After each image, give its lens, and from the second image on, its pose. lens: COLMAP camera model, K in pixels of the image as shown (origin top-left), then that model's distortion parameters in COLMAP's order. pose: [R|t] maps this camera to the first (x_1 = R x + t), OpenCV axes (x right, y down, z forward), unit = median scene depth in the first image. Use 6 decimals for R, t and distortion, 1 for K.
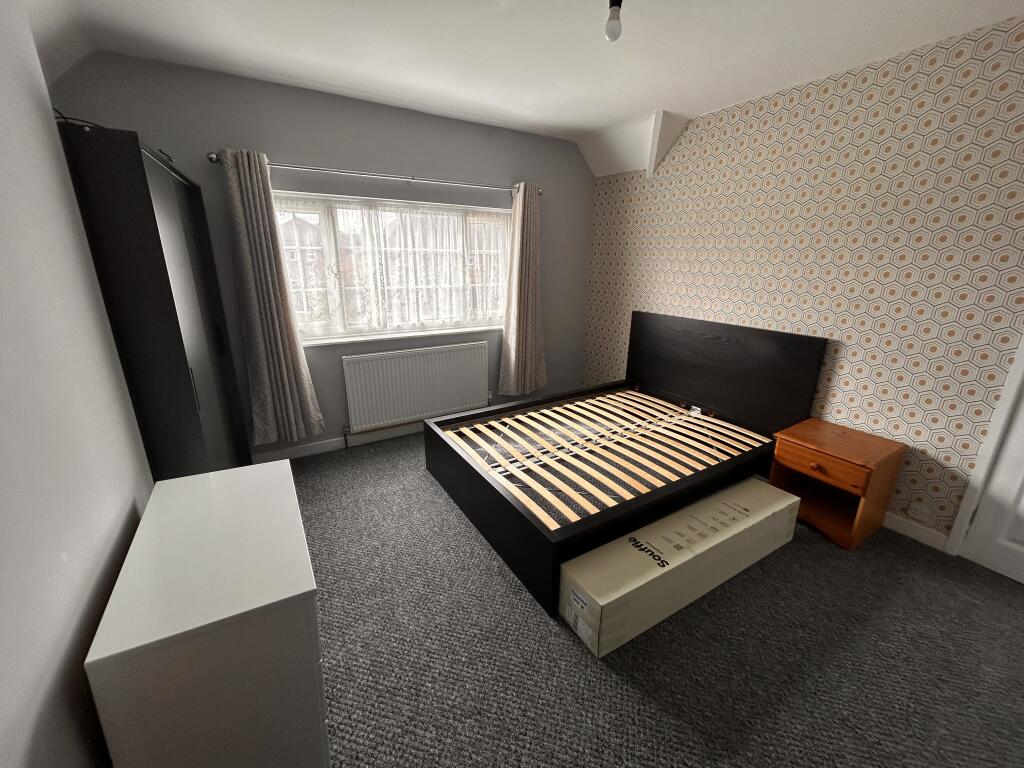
lens RADIAL K [[411.8, 0, 510.8], [0, 411.8, 386.7], [0, 0, 1]] dist [0.000199, 0.000287]
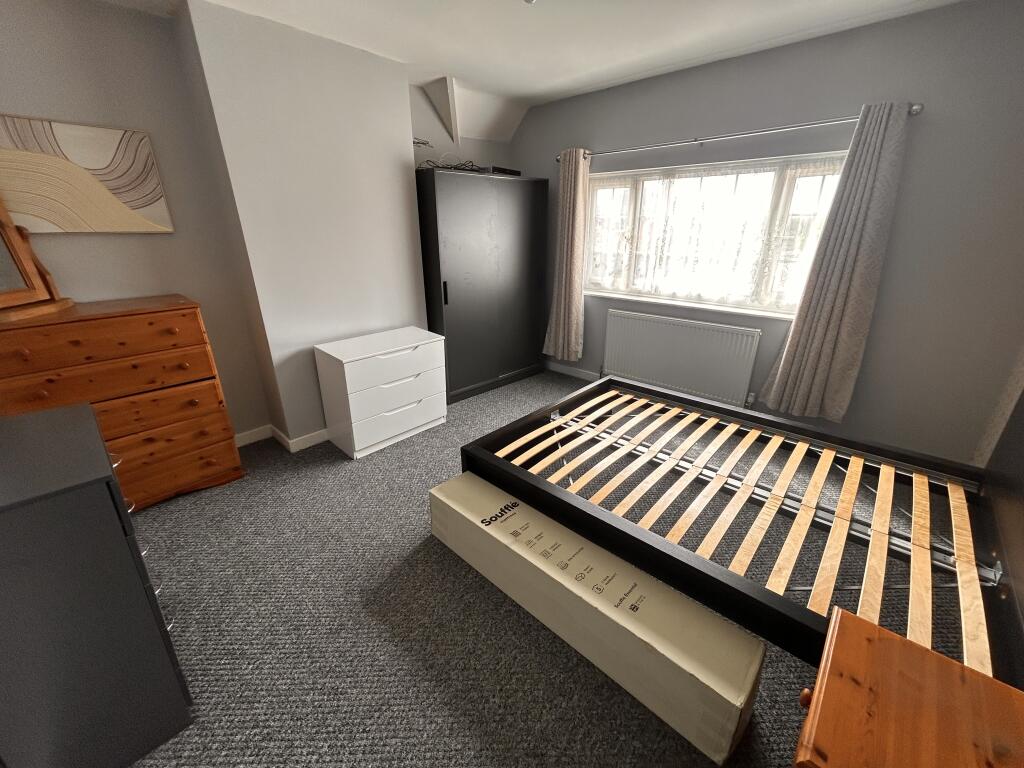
lens RADIAL K [[411.8, 0, 510.8], [0, 411.8, 386.7], [0, 0, 1]] dist [0.000199, 0.000287]
pose [[0.265753, 0.343636, -0.900716, 0.696189], [-0.282634, 0.921030, 0.267996, -0.106642], [0.921680, 0.183353, 0.341889, 0.366175]]
